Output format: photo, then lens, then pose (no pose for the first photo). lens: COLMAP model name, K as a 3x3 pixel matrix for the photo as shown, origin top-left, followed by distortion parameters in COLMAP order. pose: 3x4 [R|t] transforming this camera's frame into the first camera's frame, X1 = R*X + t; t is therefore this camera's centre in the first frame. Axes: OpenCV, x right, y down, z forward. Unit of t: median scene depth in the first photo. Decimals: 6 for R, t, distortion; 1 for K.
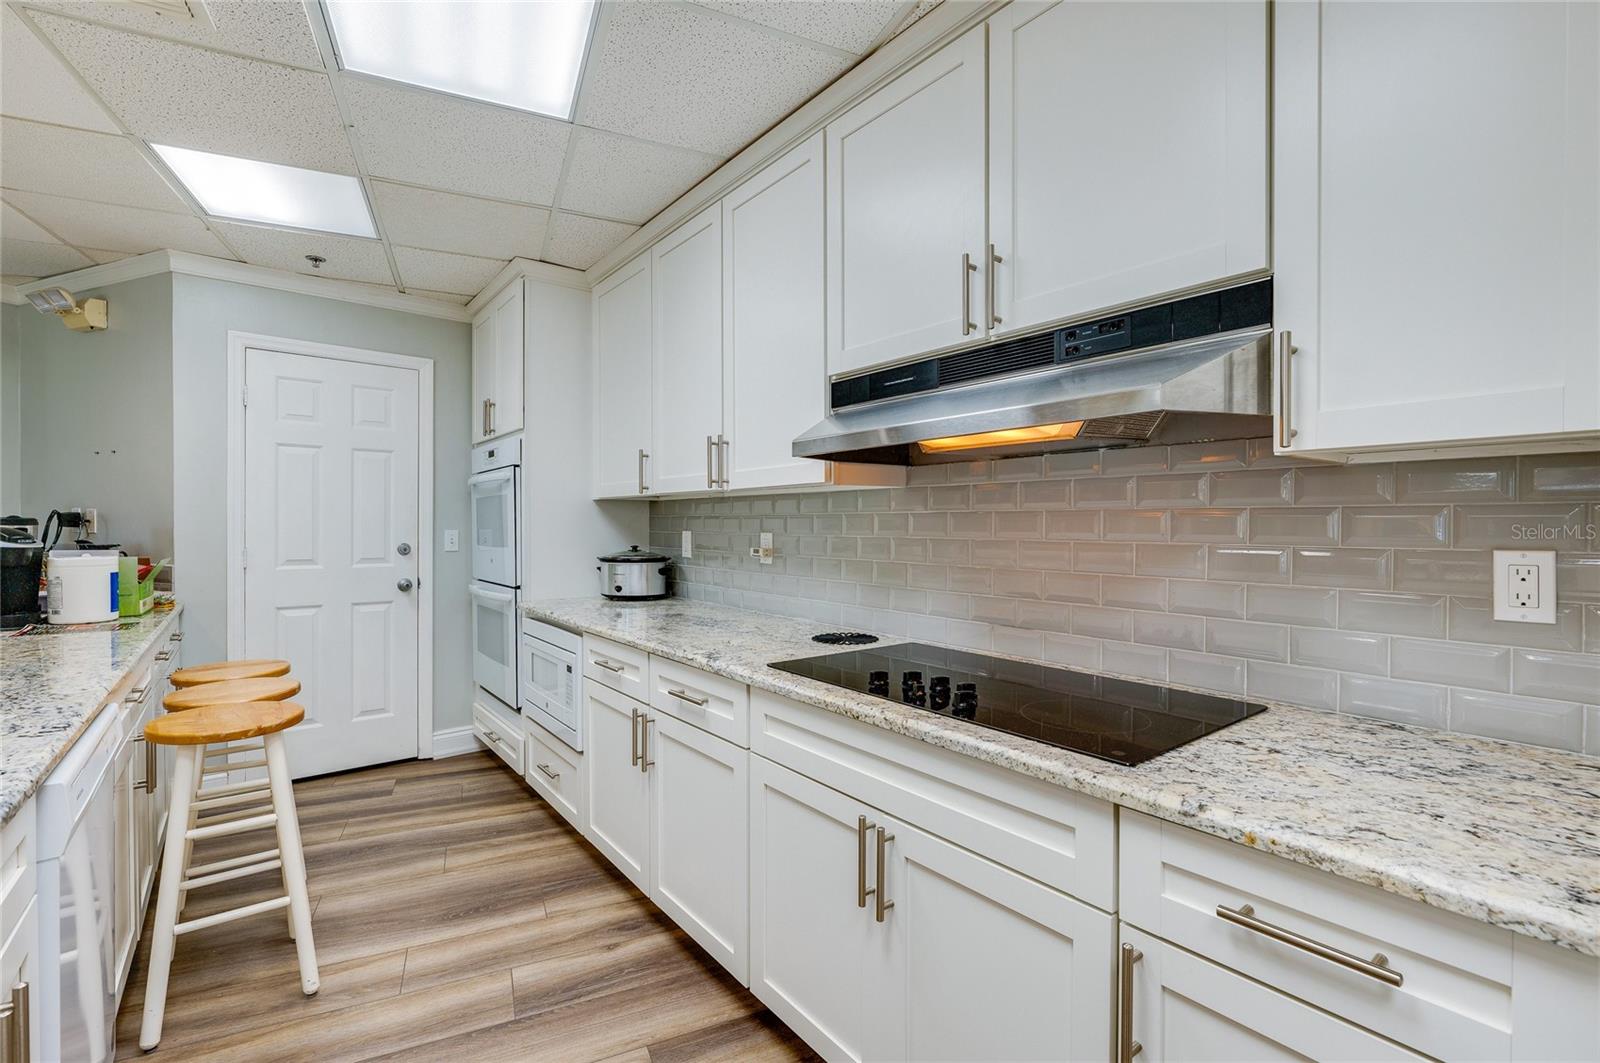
lens RADIAL K [[683.8, 0, 804.3], [0, 683.8, 526.5], [0, 0, 1]] dist [-0.004655, 0.000044]
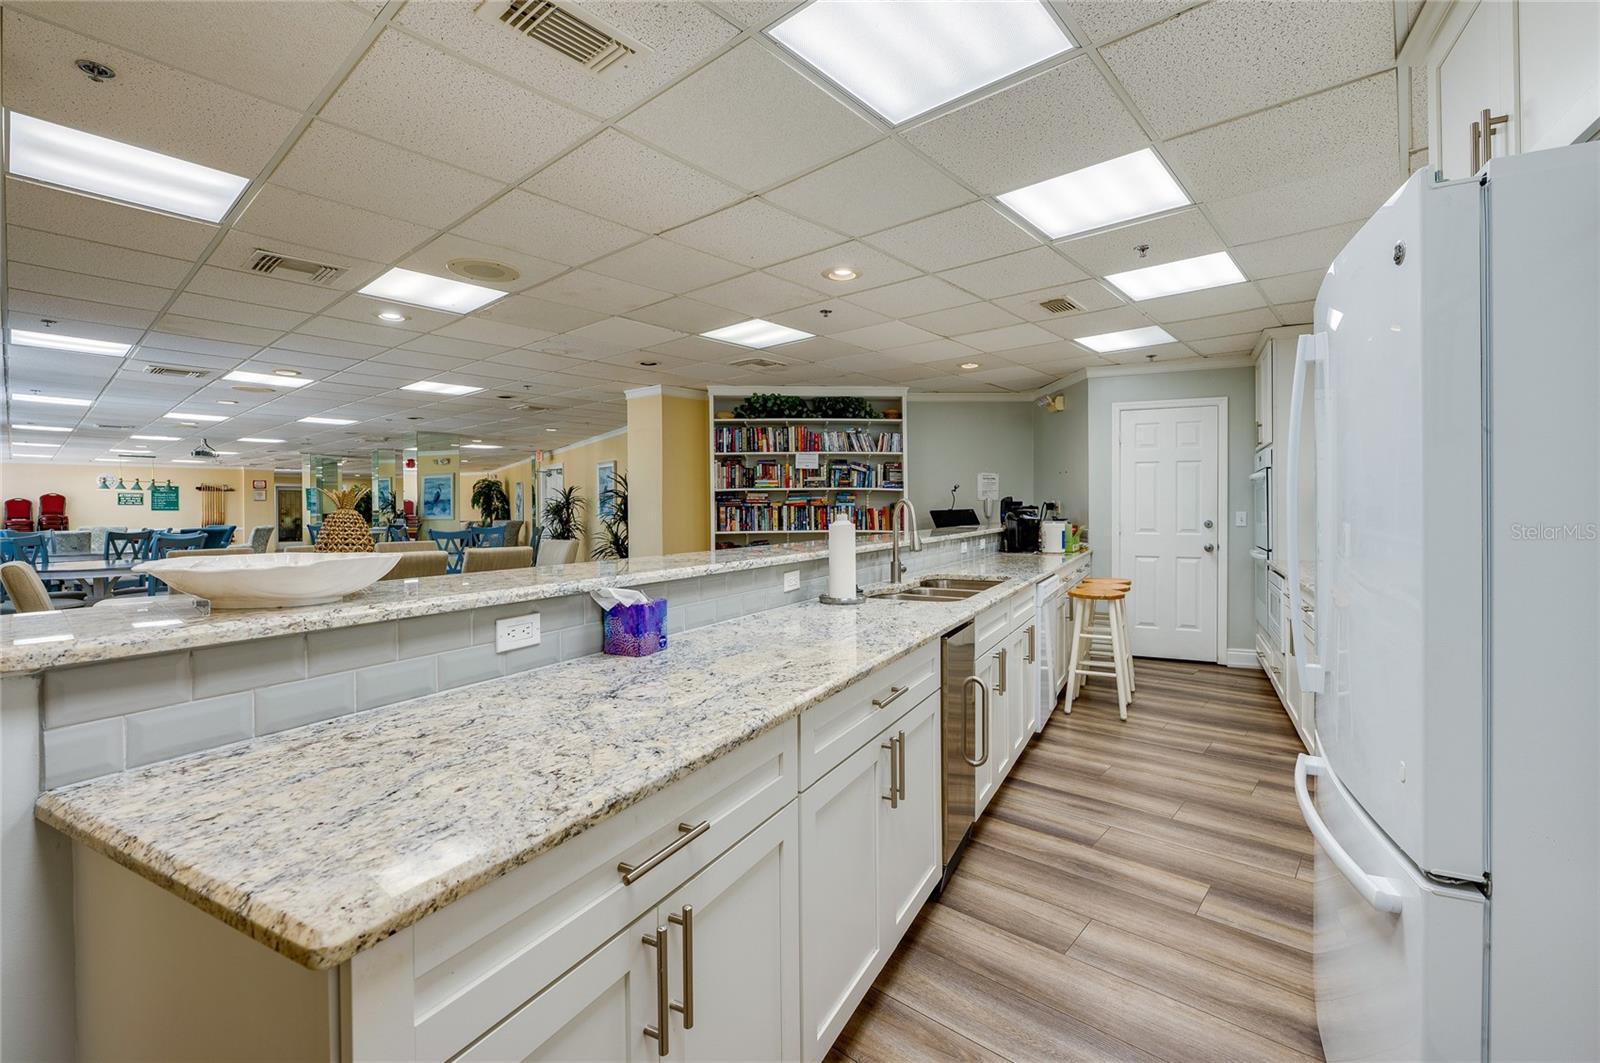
lens RADIAL K [[683.8, 0, 802.7], [0, 683.8, 518.2], [0, 0, 1]] dist [-0.004655, 0.000044]
pose [[0.378068, 0.008304, -0.925741, 0.580718], [0.001029, 0.999955, 0.009390, 0.005725], [0.925777, -0.004503, 0.378042, -0.500032]]
